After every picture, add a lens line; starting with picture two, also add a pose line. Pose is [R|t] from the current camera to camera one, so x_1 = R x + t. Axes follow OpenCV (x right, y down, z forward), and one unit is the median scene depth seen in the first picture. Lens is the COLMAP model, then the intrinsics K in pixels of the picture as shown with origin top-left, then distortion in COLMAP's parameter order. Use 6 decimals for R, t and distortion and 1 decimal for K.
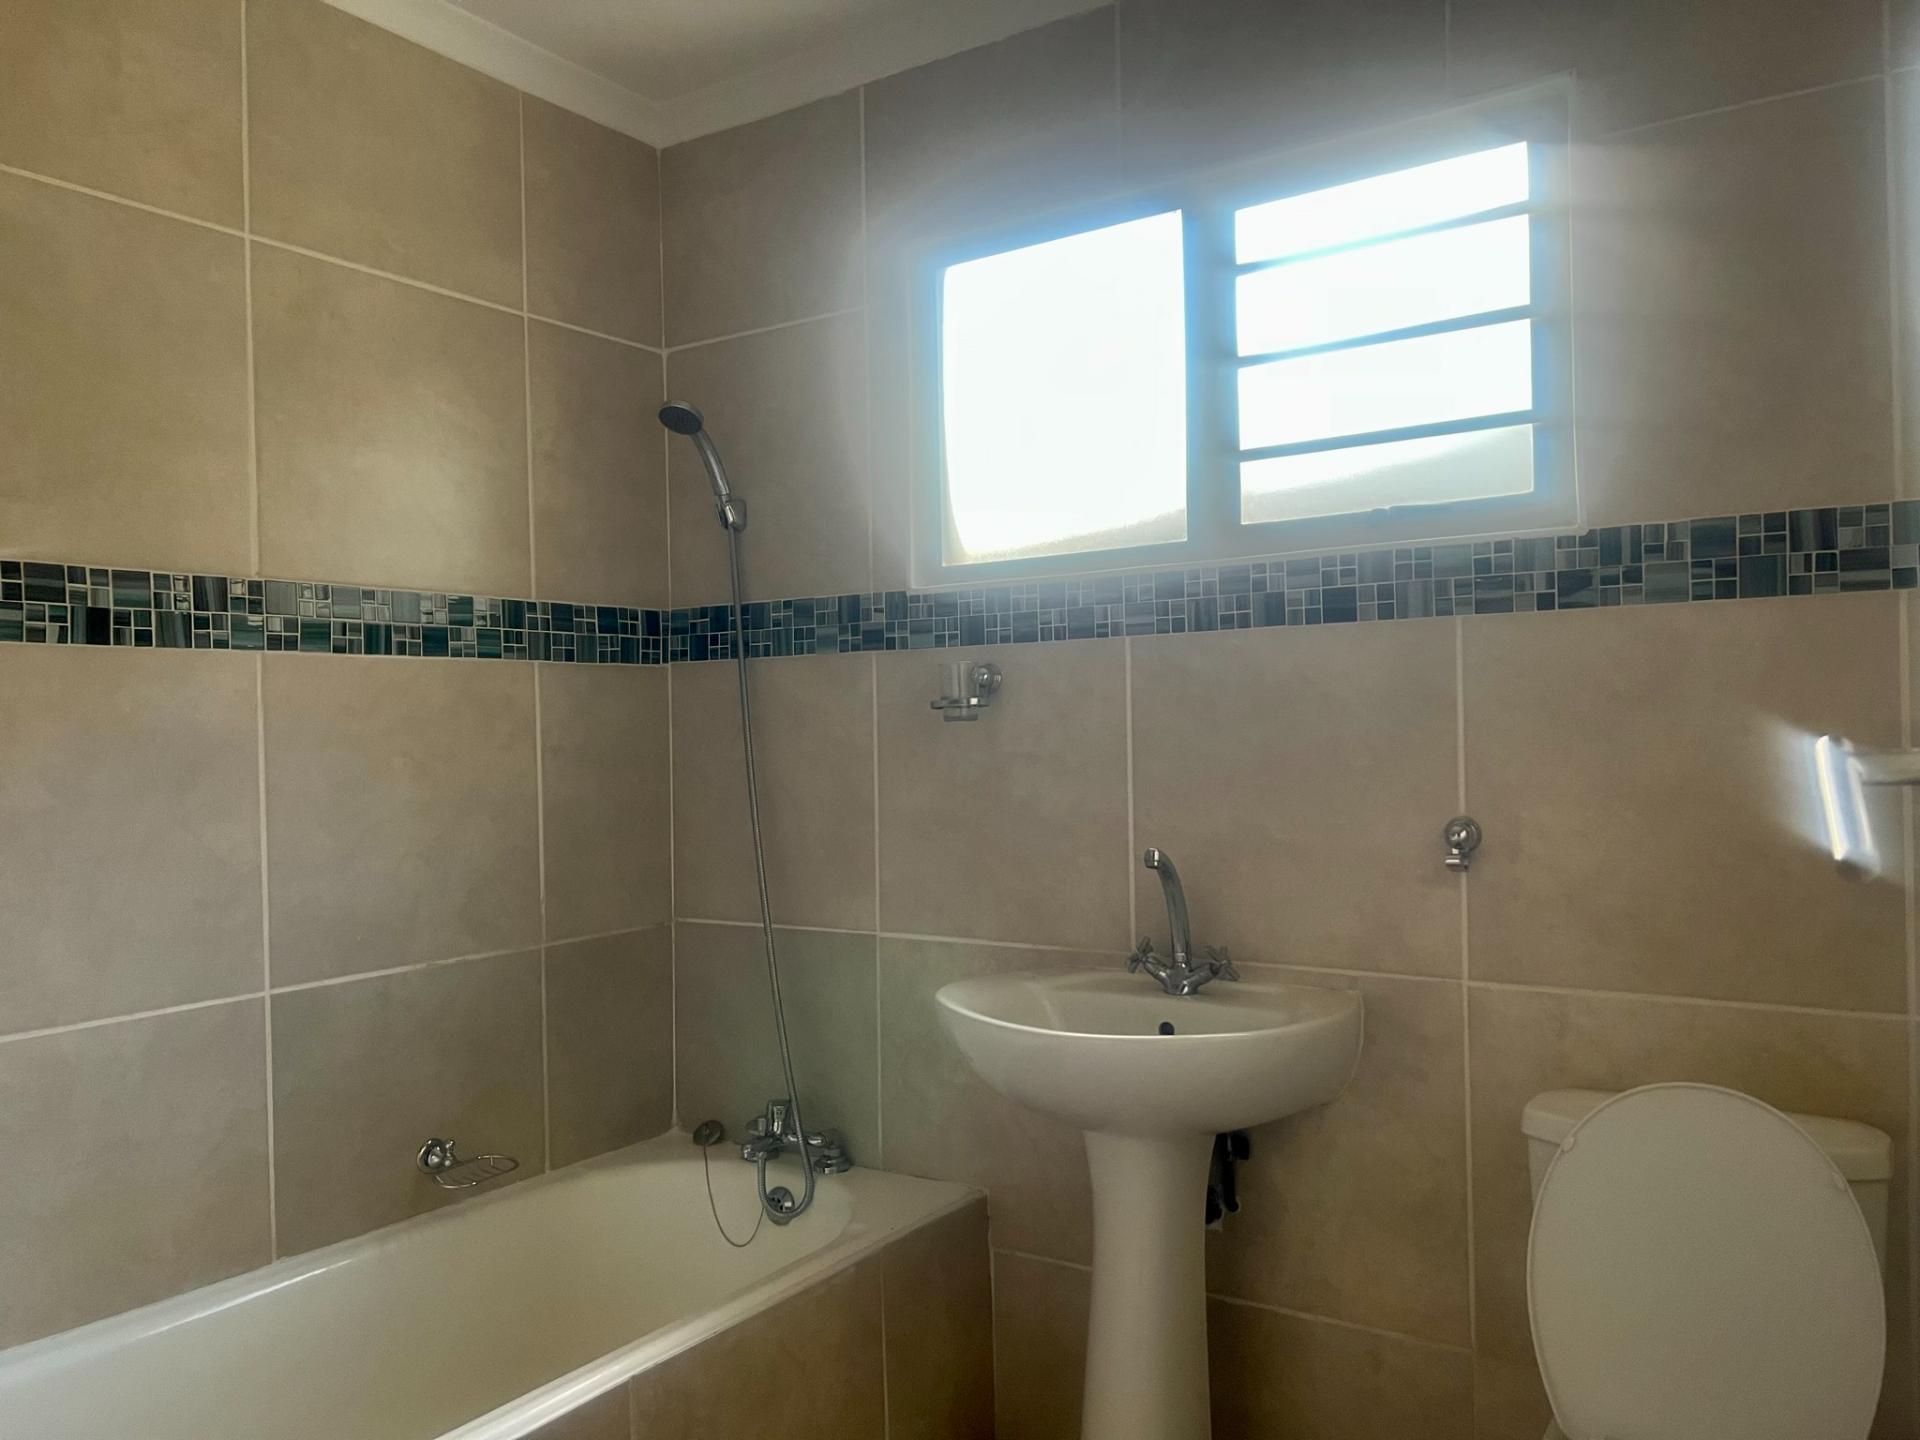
lens RADIAL K [[1439.7, 0, 960.2], [0, 1439.7, 727.5], [0, 0, 1]] dist [0.054652, -0.063422]
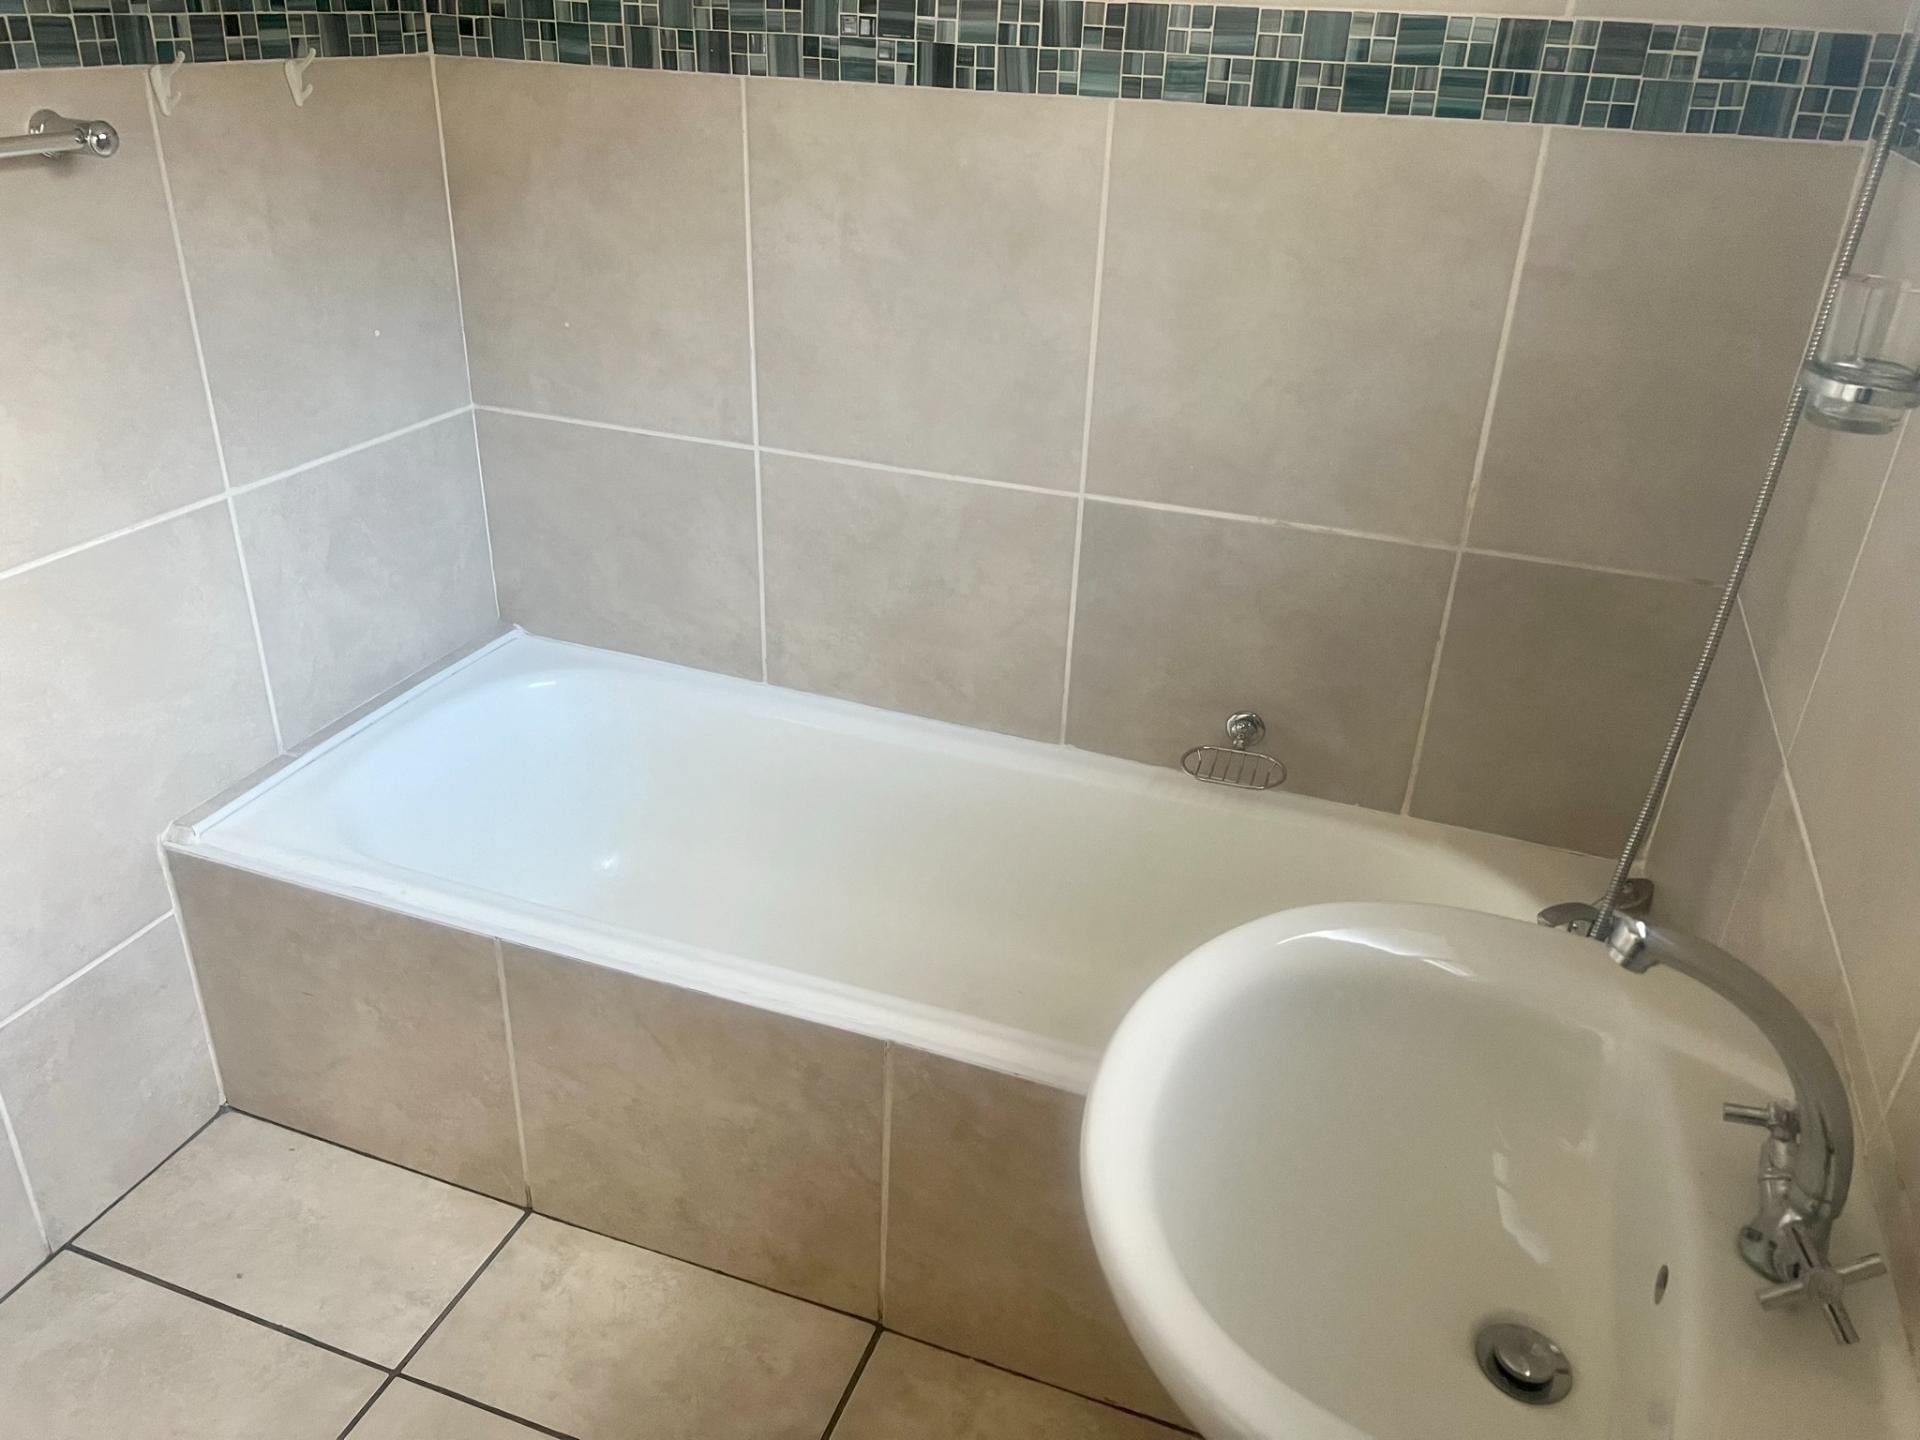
lens RADIAL K [[1439.7, 0, 966.6], [0, 1439.7, 727.5], [0, 0, 1]] dist [0.054652, -0.063422]
pose [[0.238082, 0.475000, -0.847167, 0.348640], [-0.036736, 0.876029, 0.480858, -0.125019], [0.970550, -0.083362, 0.226016, 0.653813]]
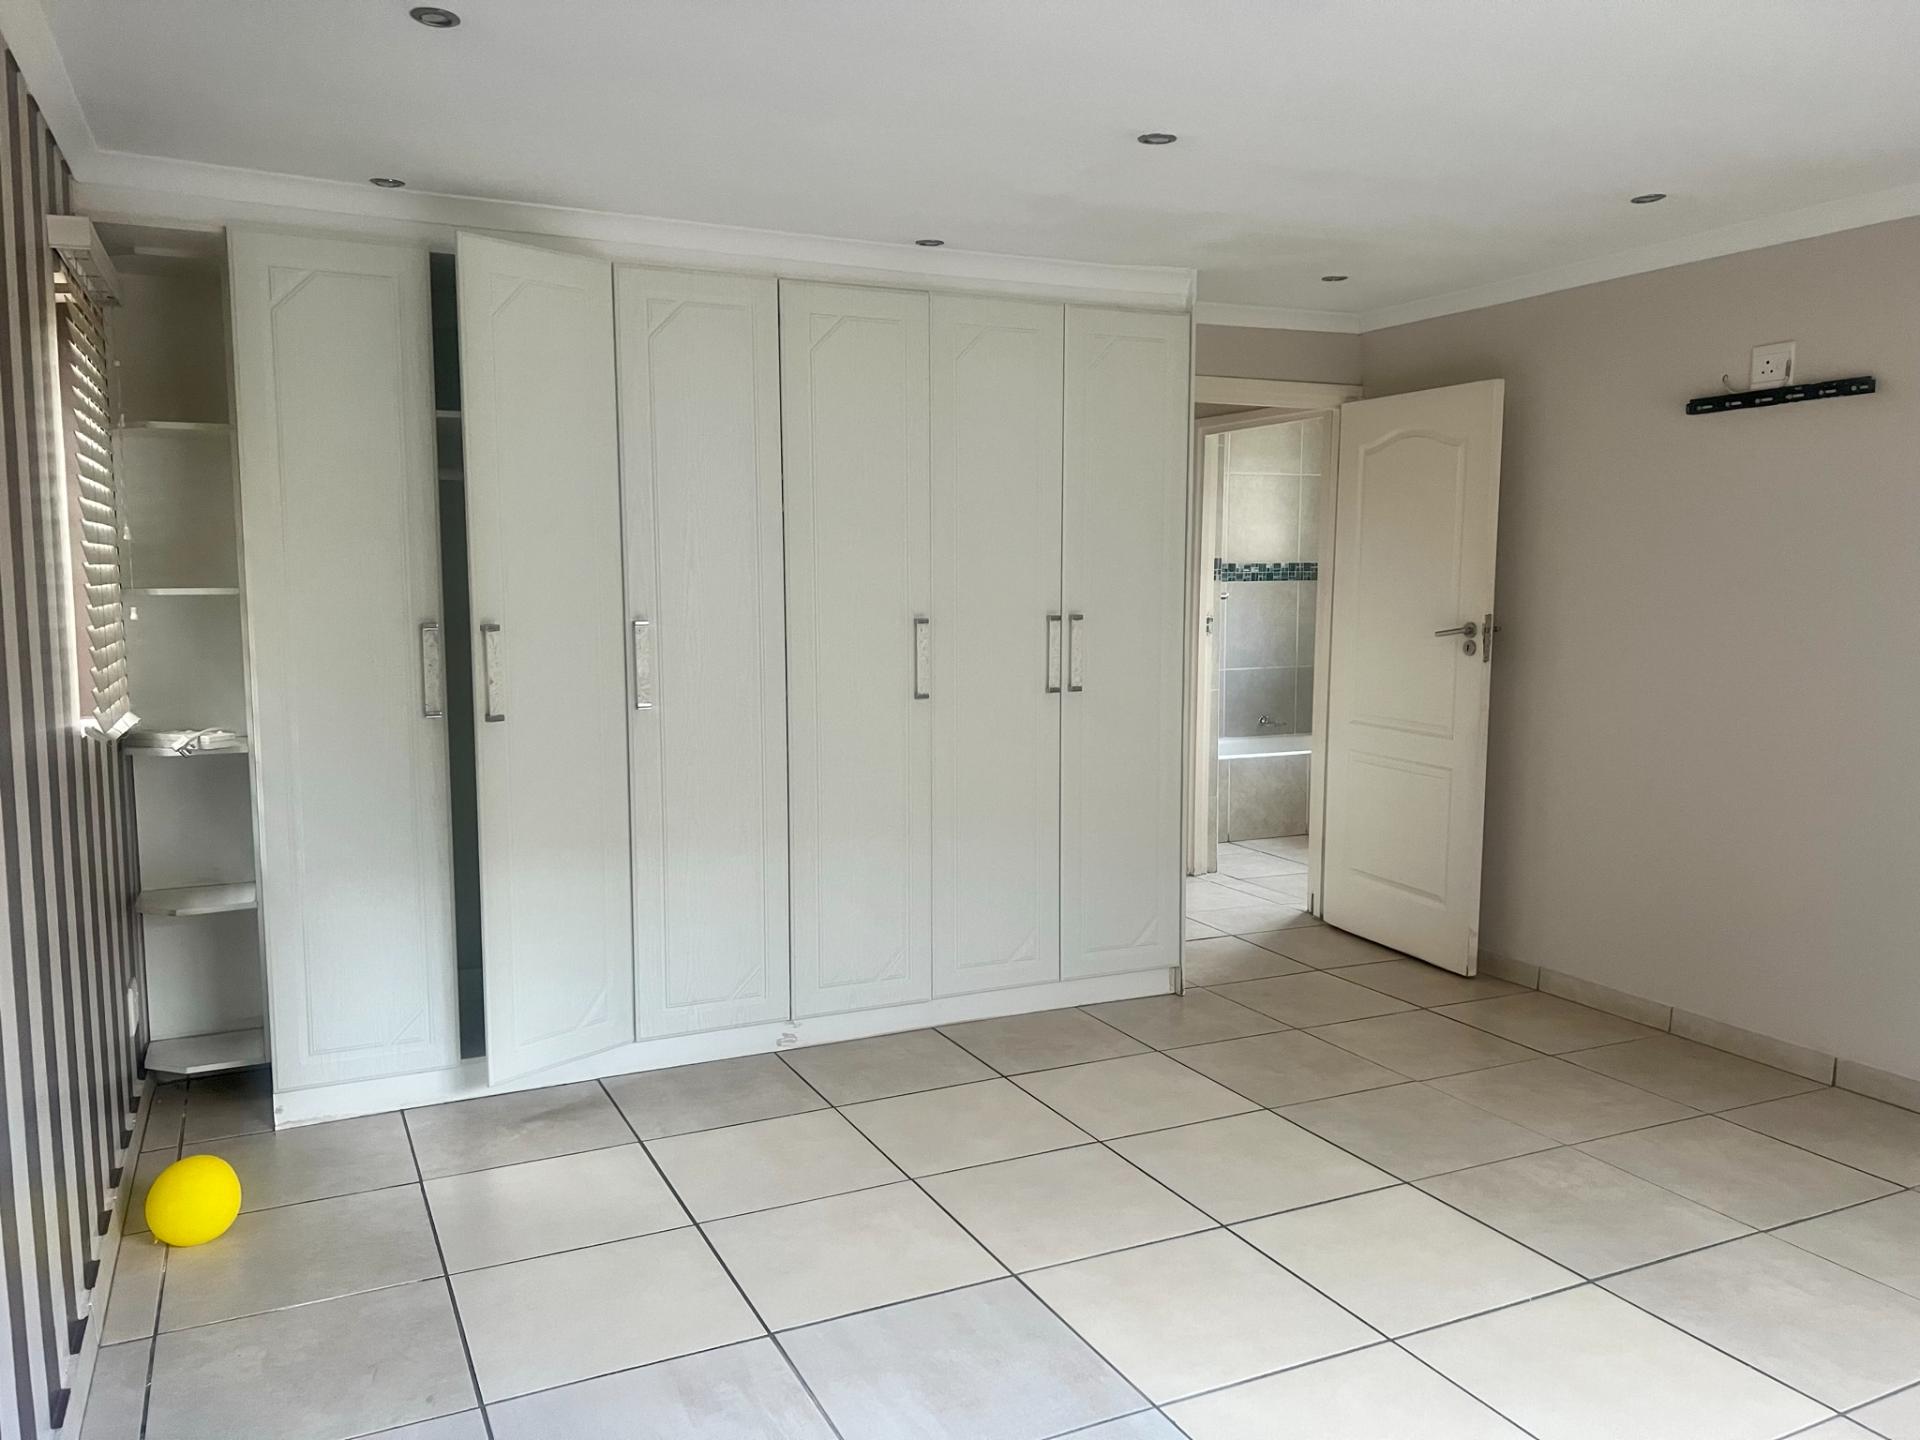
lens RADIAL K [[1439.7, 0, 961.2], [0, 1439.7, 721.0], [0, 0, 1]] dist [0.054652, -0.063422]
pose [[0.858639, 0.074479, -0.507142, 0.830679], [-0.018014, 0.993161, 0.115357, -0.106436], [0.512265, -0.089915, 0.854108, -2.507953]]
